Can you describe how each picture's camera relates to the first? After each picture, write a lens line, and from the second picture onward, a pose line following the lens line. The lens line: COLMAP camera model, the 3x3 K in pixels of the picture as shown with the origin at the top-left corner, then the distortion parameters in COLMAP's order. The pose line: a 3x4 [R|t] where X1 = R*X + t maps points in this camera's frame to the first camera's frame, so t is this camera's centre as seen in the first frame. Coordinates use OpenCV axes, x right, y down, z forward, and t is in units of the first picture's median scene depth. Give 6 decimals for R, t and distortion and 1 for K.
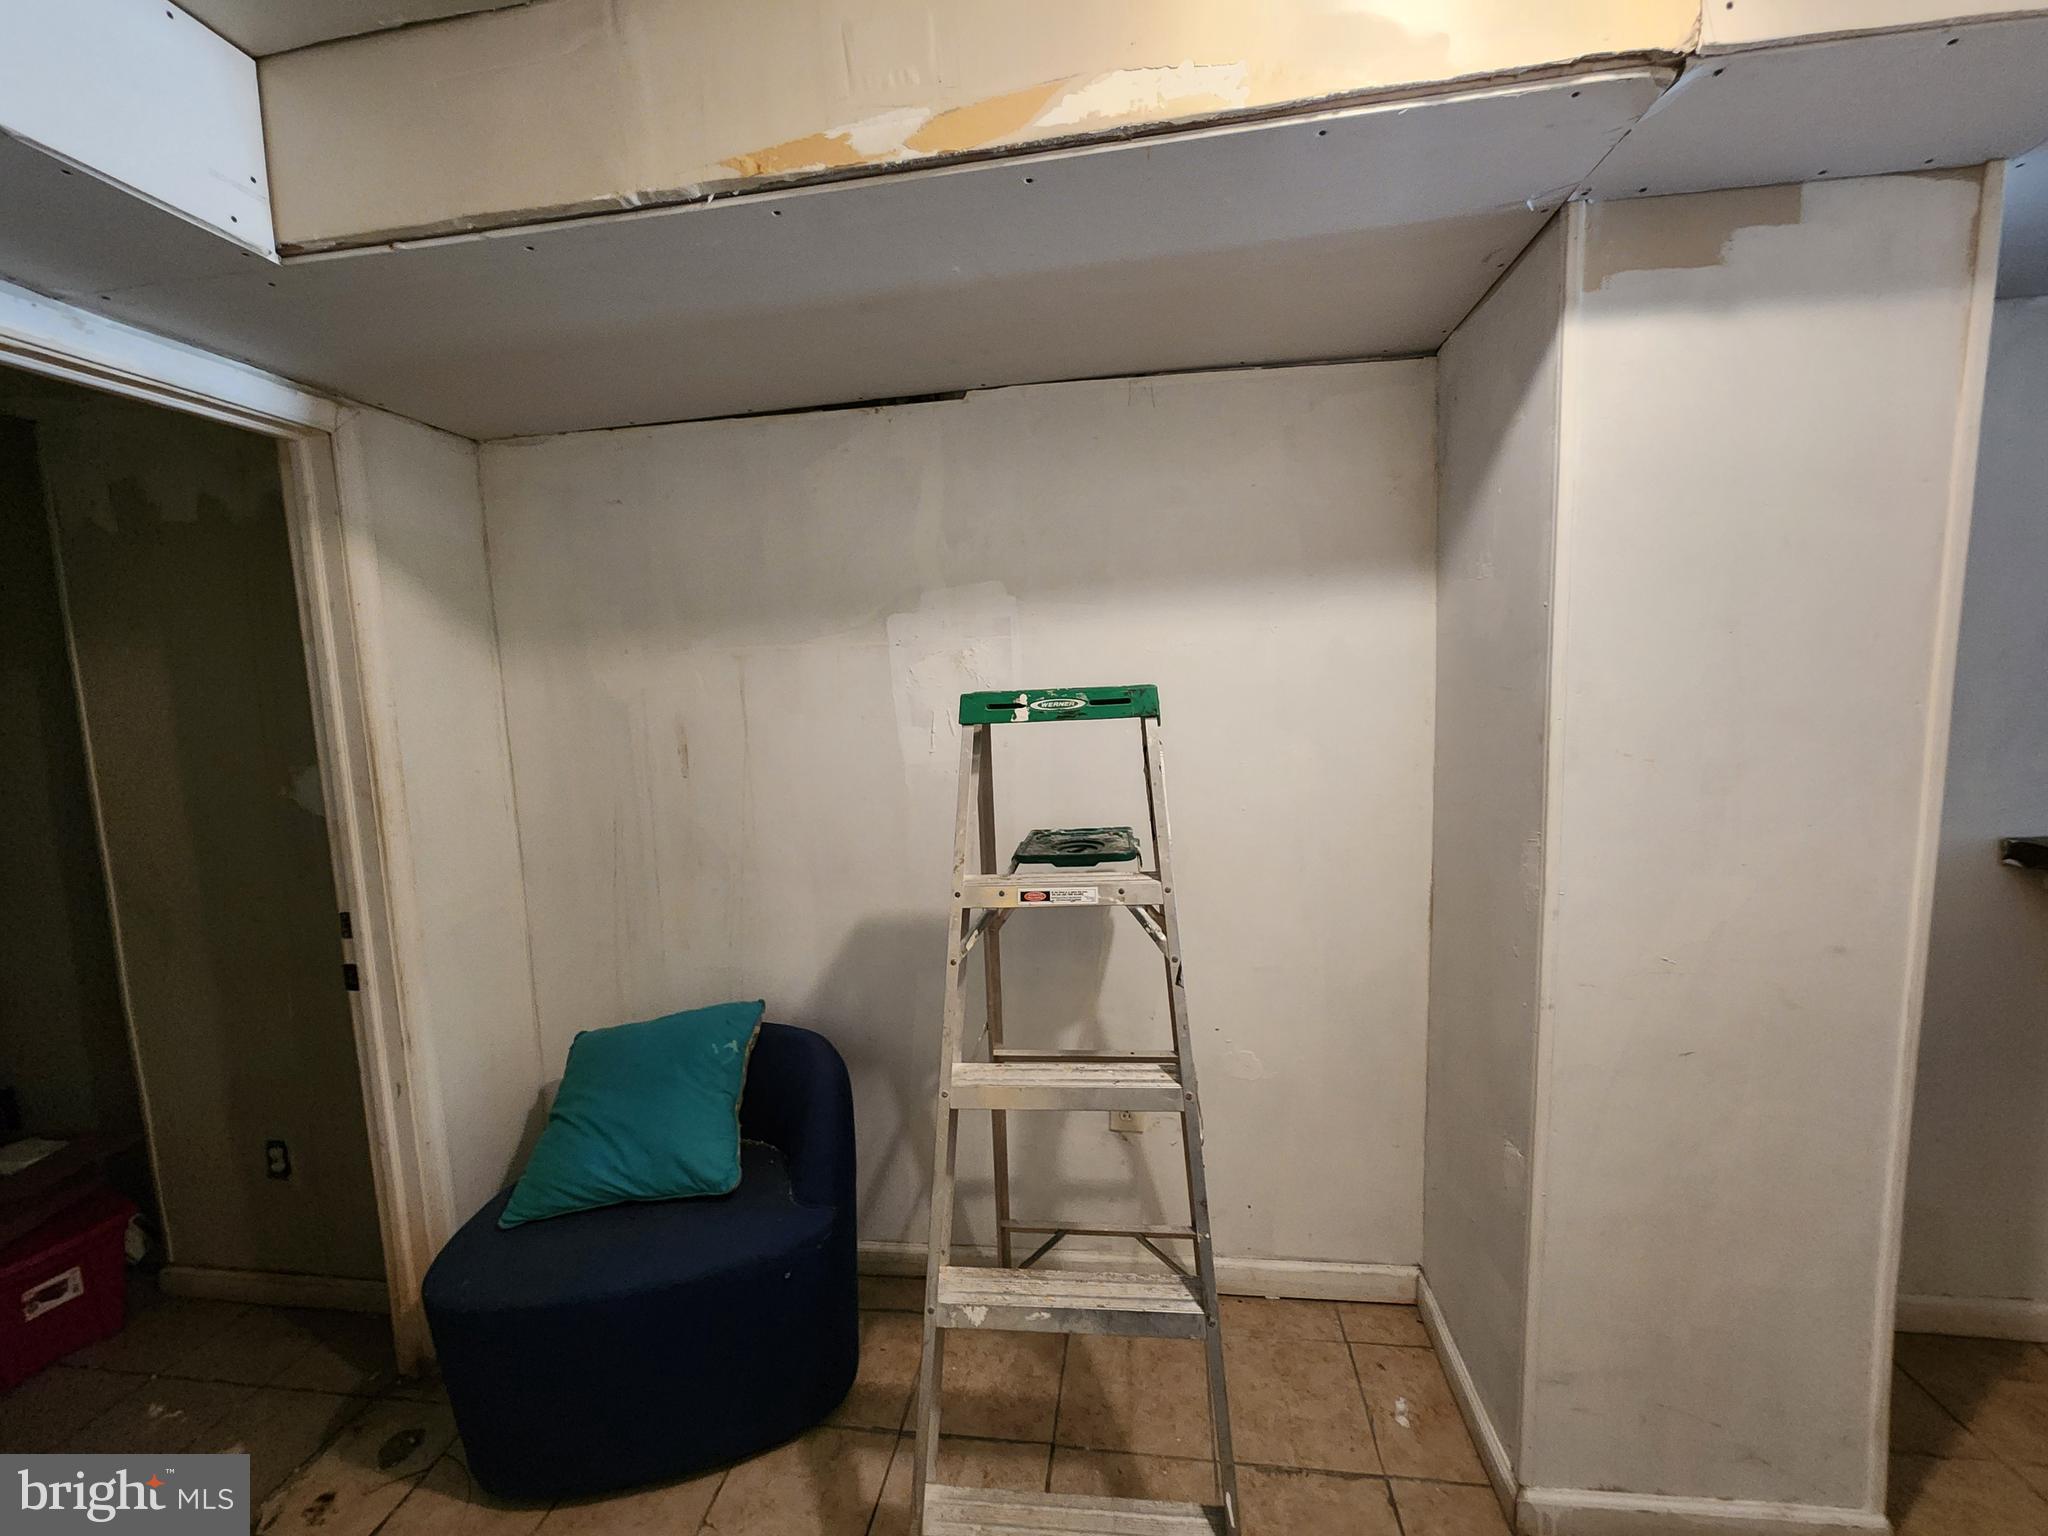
lens RADIAL K [[838.8, 0, 1030.6], [0, 838.8, 773.4], [0, 0, 1]] dist [-0.004187, 0.002025]
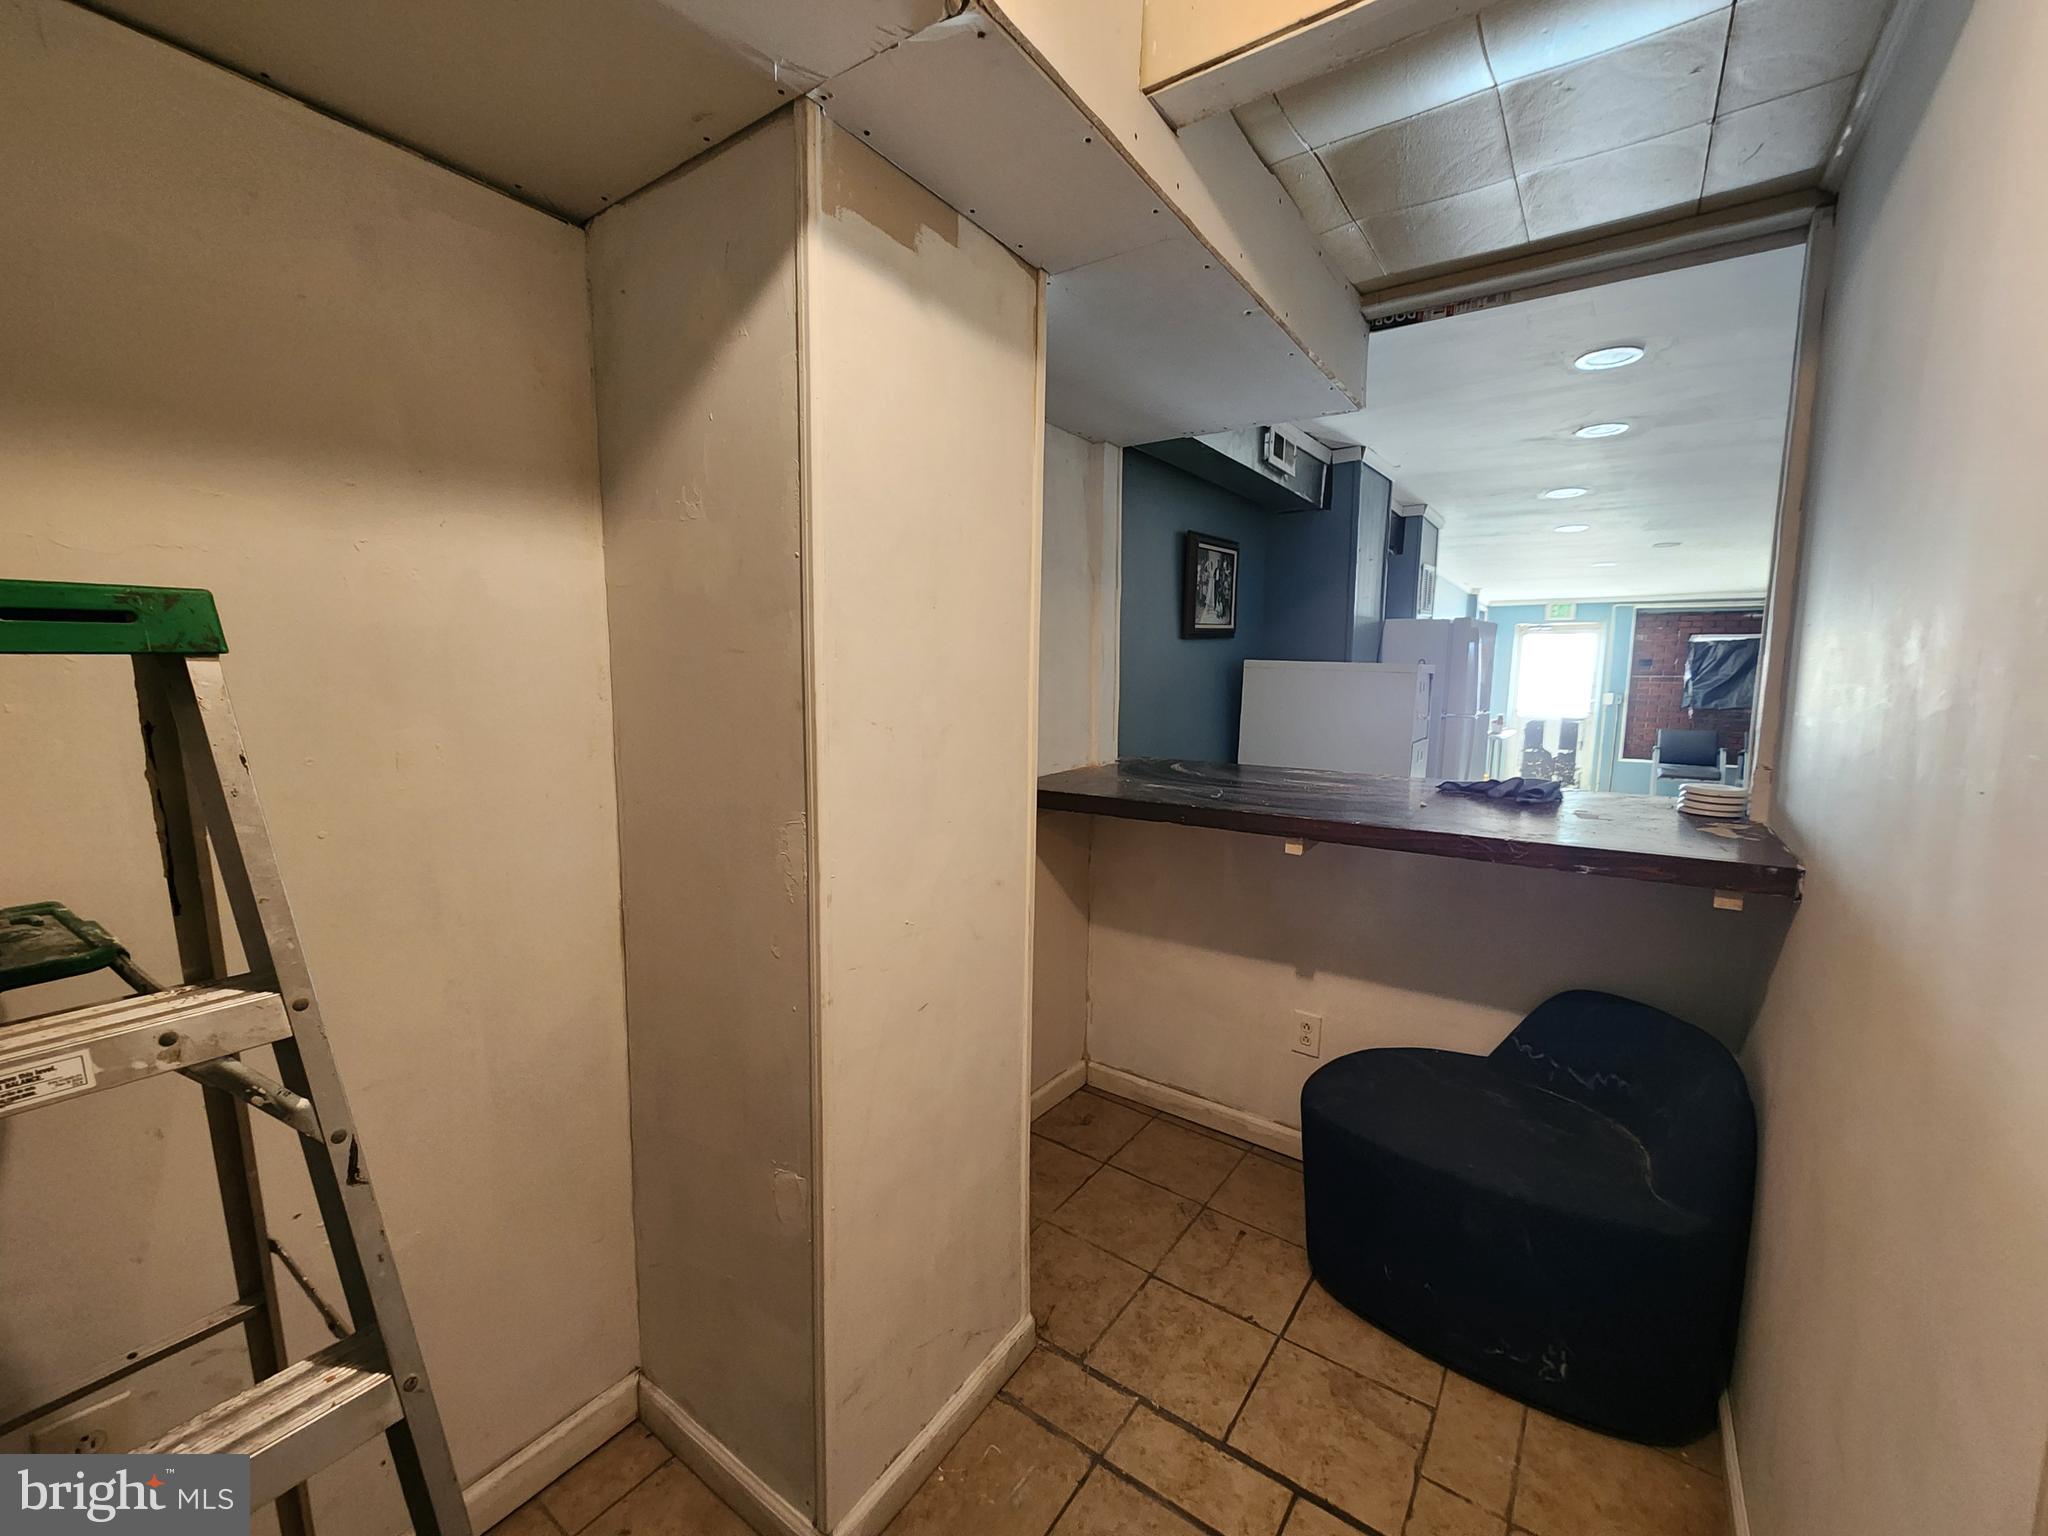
lens RADIAL K [[838.8, 0, 1035.6], [0, 838.8, 770.4], [0, 0, 1]] dist [-0.004187, 0.002025]
pose [[0.448733, -0.059132, 0.891707, -0.073802], [0.064266, 0.997360, 0.033798, 0.011929], [-0.891352, 0.042141, 0.451349, 0.380826]]
